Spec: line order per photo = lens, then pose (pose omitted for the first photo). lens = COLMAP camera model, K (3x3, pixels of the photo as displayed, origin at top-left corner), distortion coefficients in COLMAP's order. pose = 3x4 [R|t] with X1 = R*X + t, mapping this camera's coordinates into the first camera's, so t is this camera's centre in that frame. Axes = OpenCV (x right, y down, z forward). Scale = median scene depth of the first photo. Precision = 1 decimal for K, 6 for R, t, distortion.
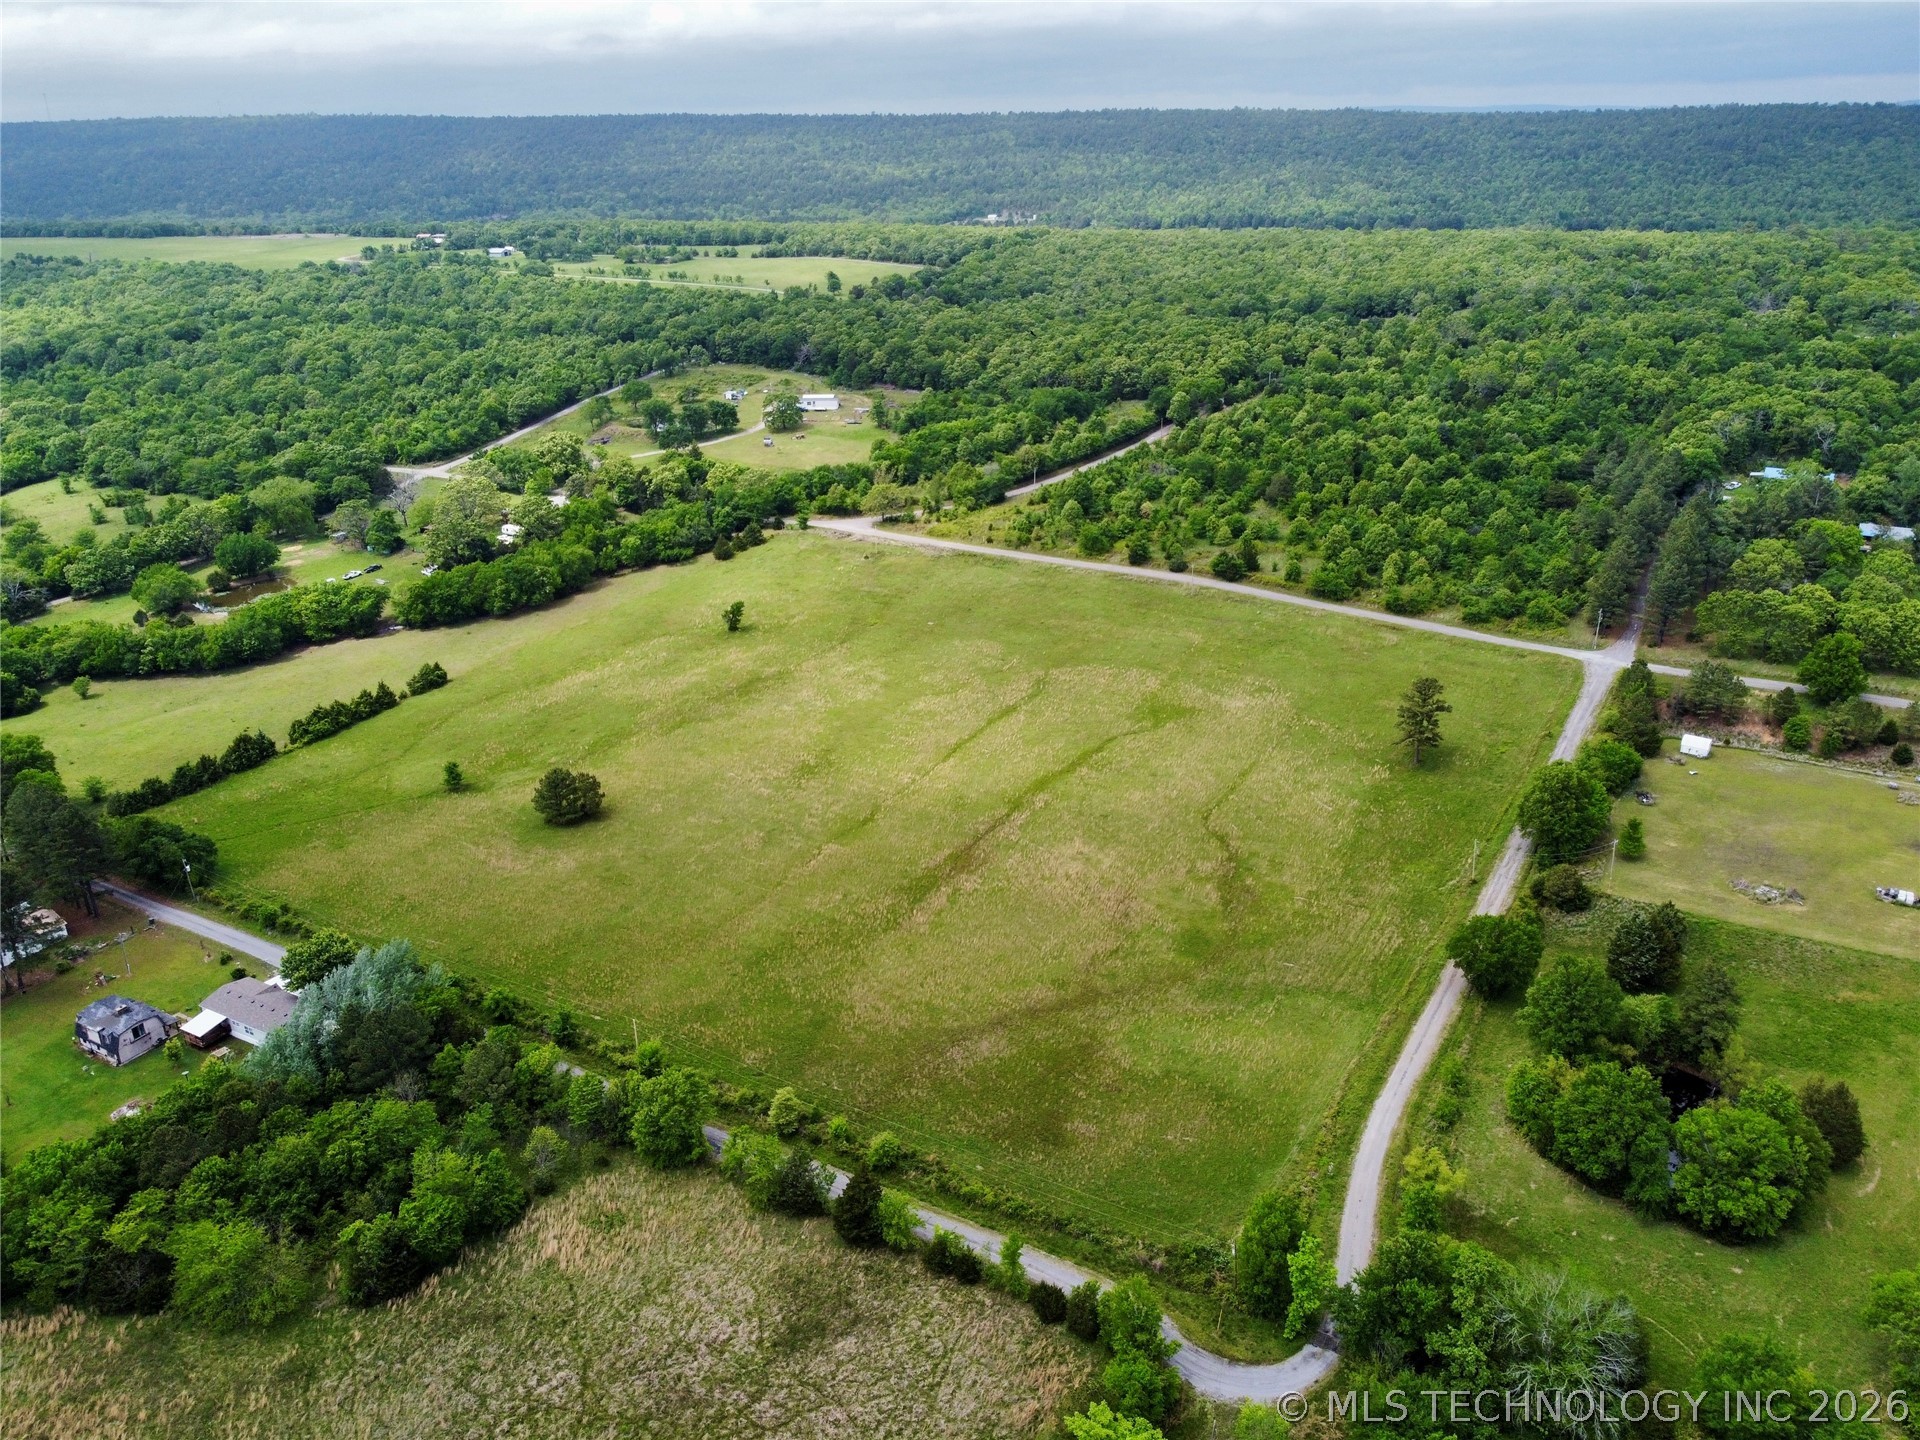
lens RADIAL K [[1463.2, 0, 953.3], [0, 1463.2, 725.2], [0, 0, 1]] dist [-0.007991, 0.004514]
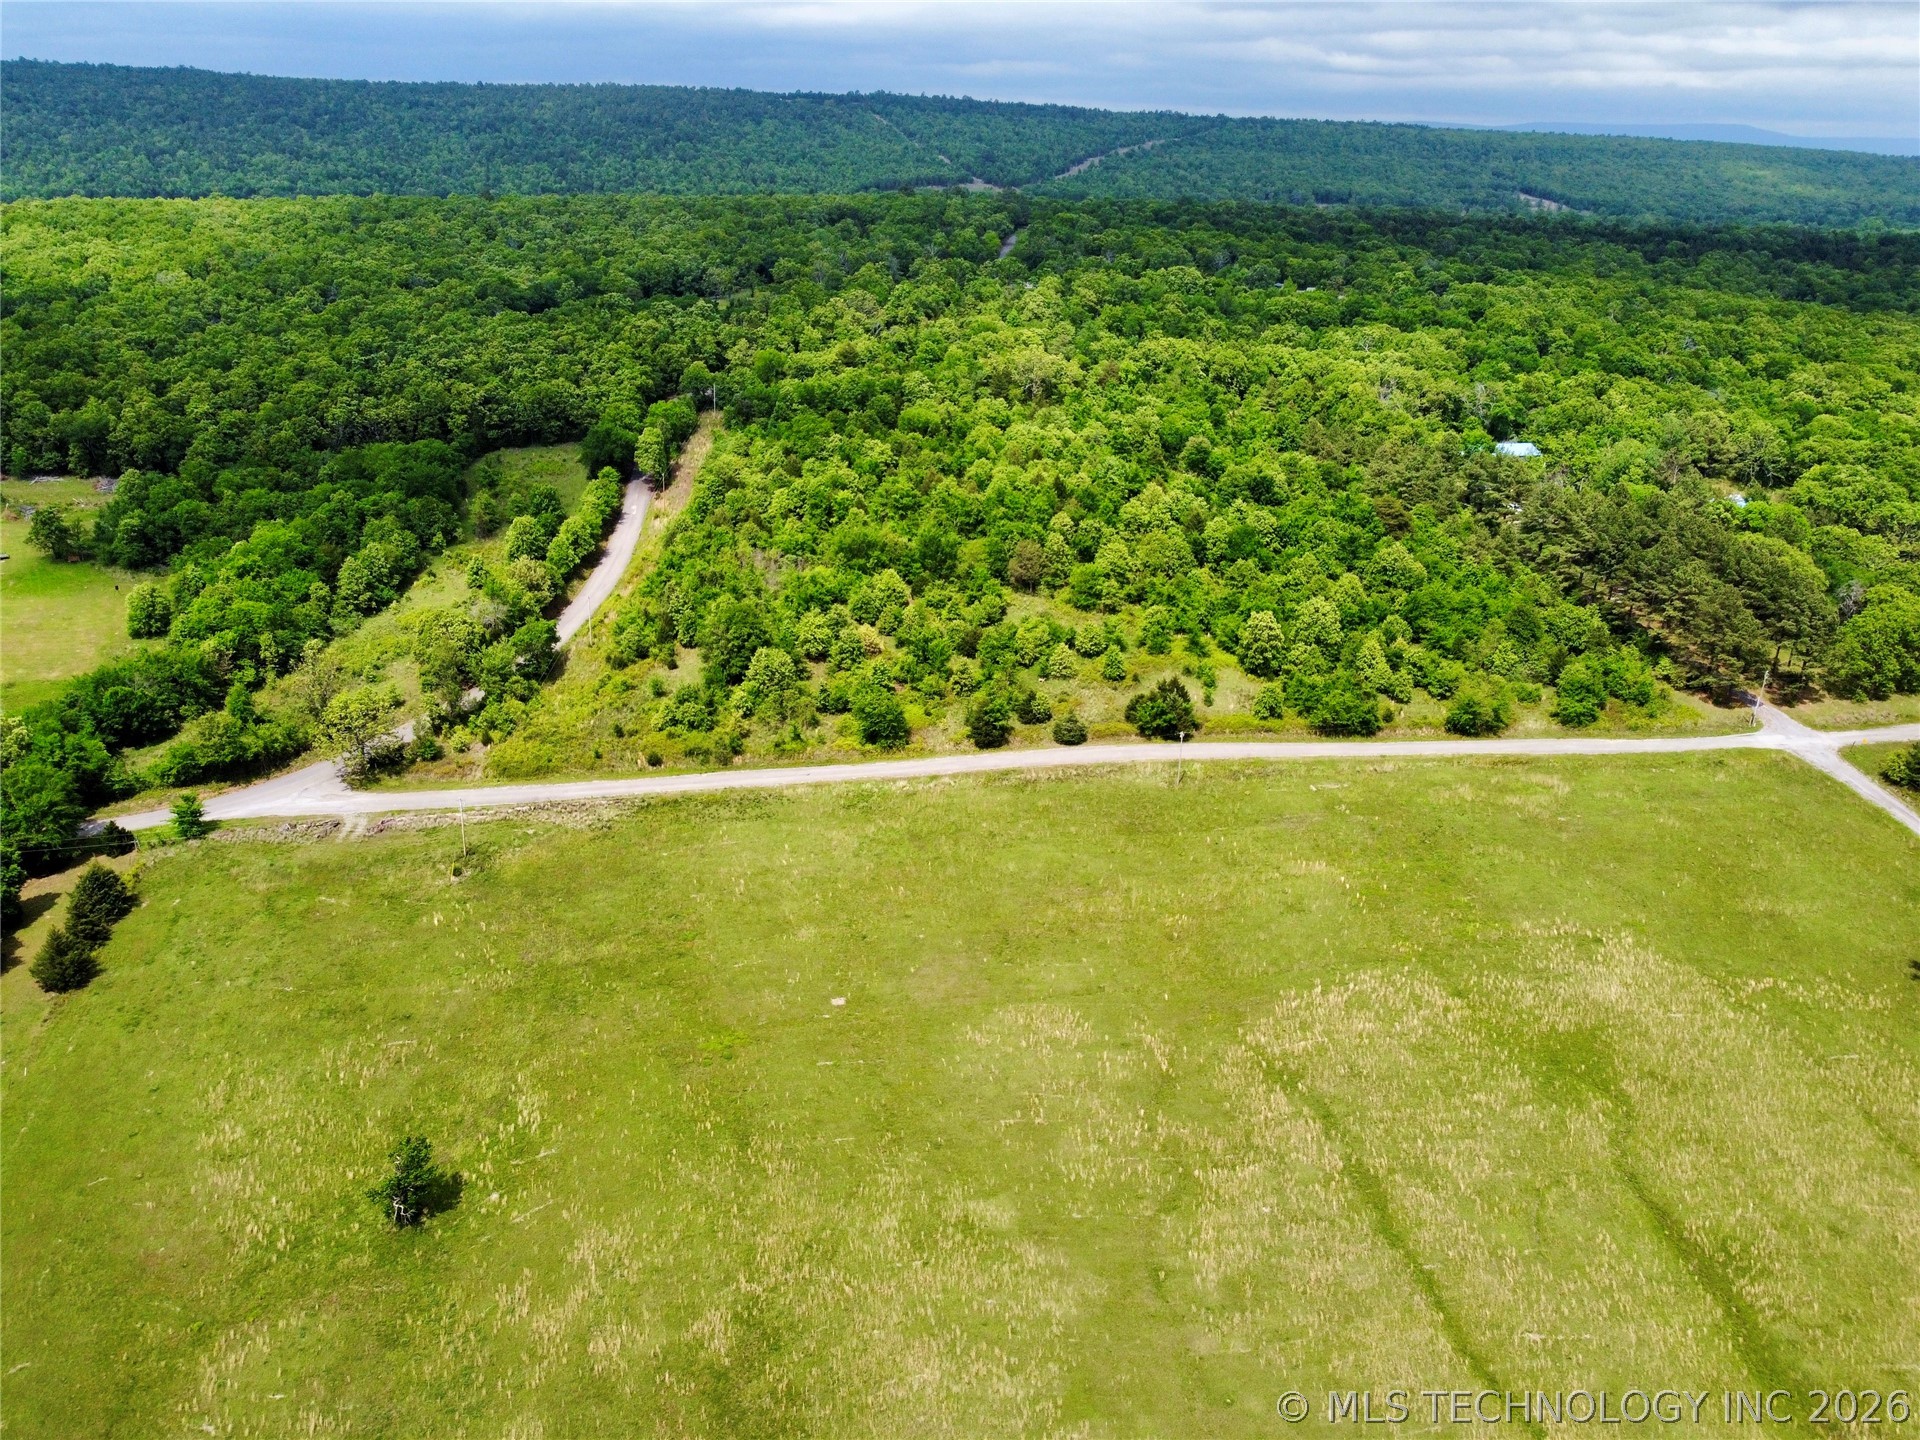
lens RADIAL K [[1463.2, 0, 960.8], [0, 1463.2, 723.1], [0, 0, 1]] dist [-0.007991, 0.004514]
pose [[0.707901, -0.236829, 0.665424, -0.266399], [0.235559, 0.967334, 0.093684, -0.185962], [-0.665874, 0.090427, 0.740564, 0.645037]]
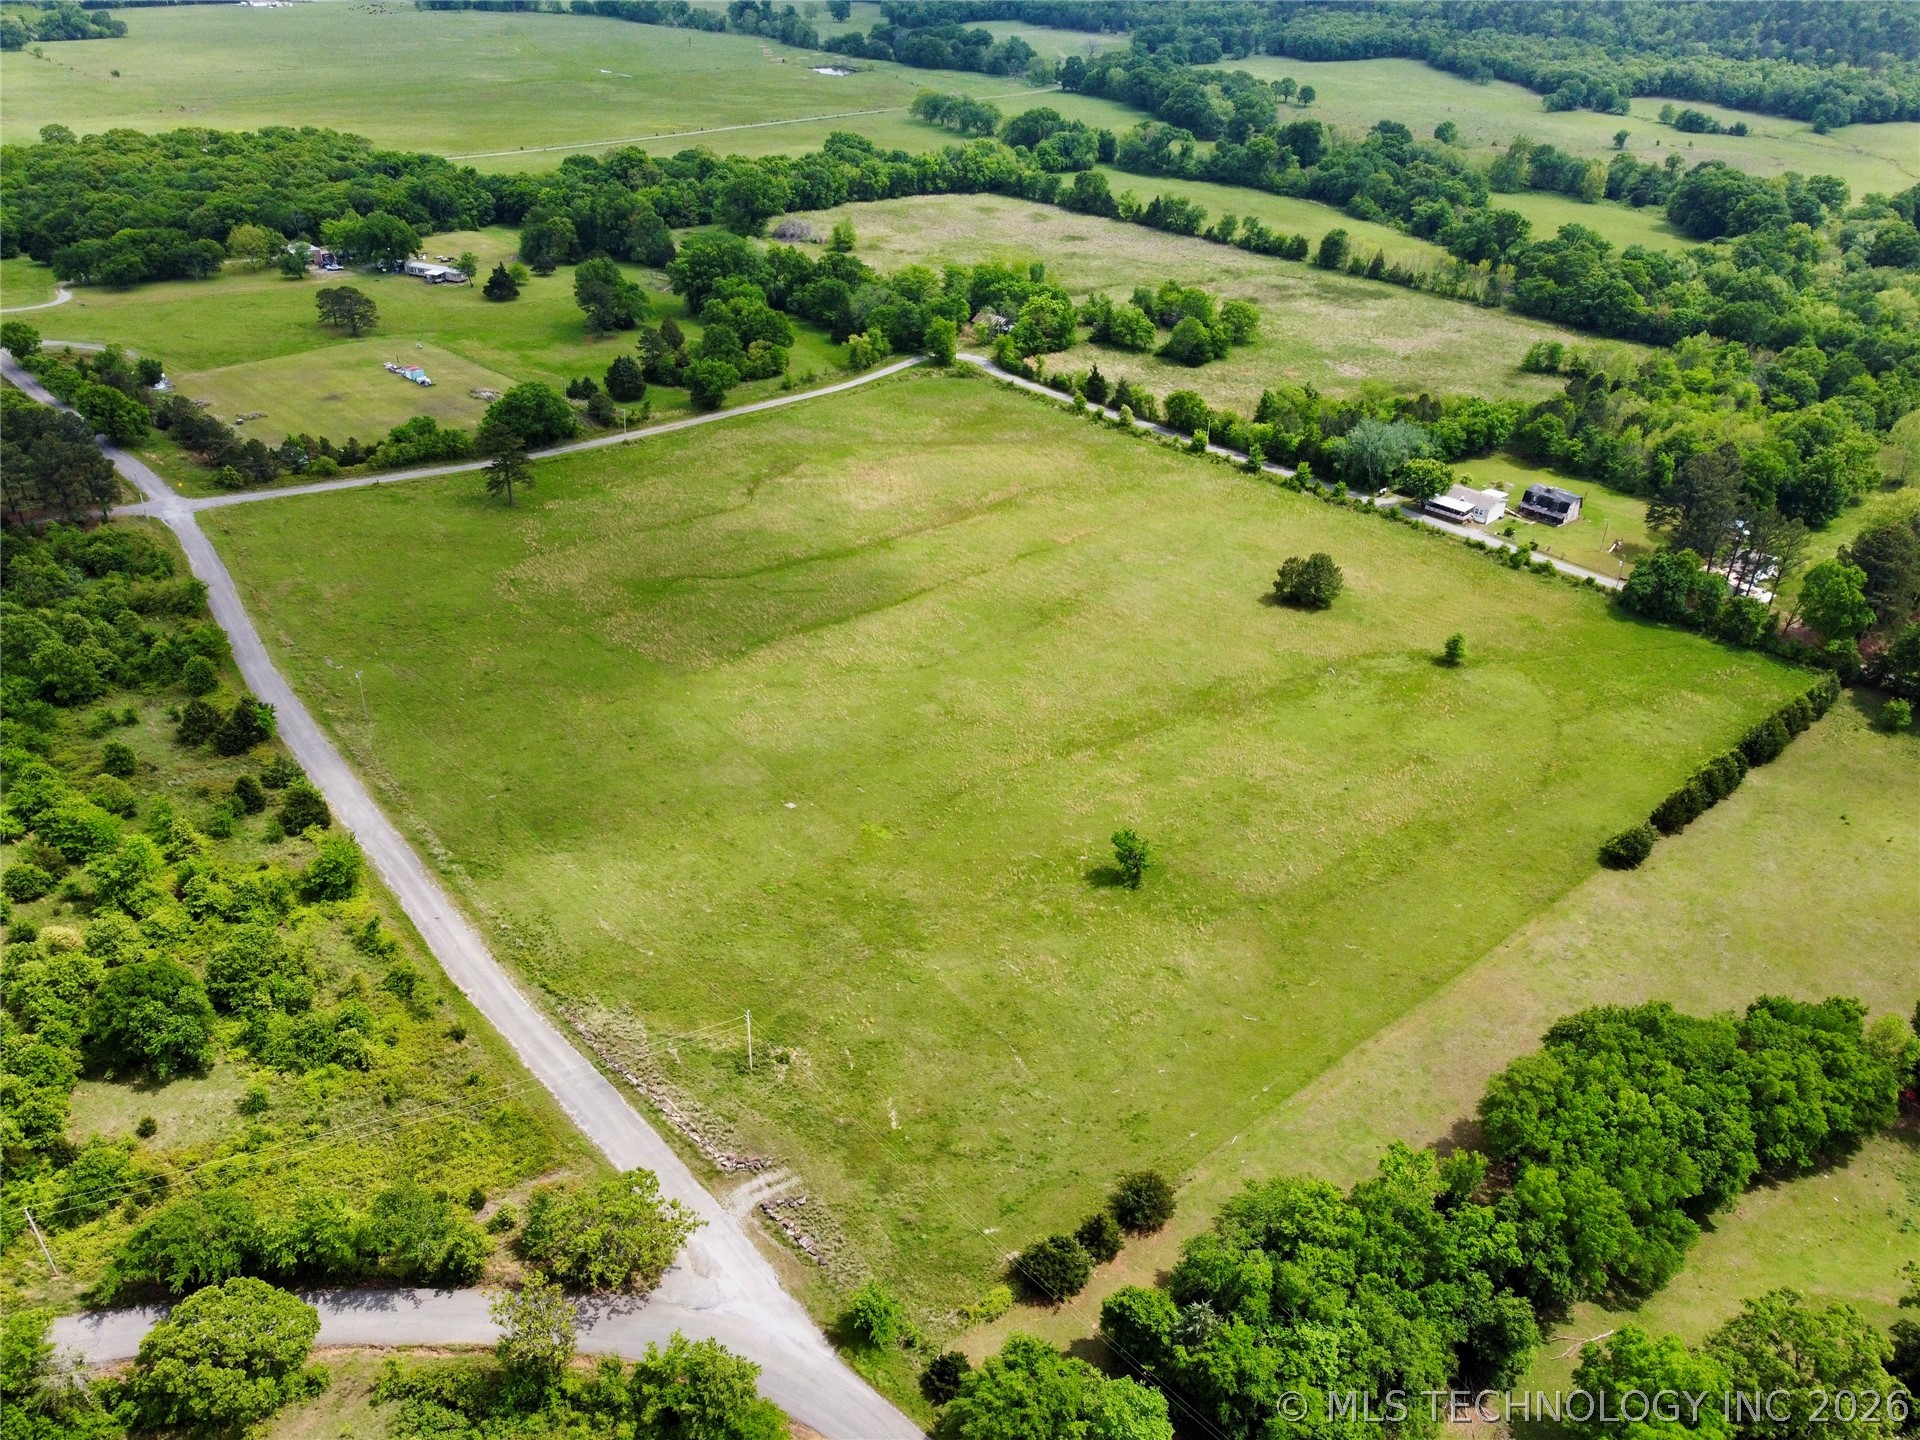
lens RADIAL K [[1463.2, 0, 944.8], [0, 1463.2, 725.3], [0, 0, 1]] dist [-0.007991, 0.004514]
pose [[-0.962845, -0.139710, 0.231109, -0.203760], [0.100571, 0.608724, 0.786982, -0.539919], [-0.250631, 0.780984, -0.572055, 1.301183]]
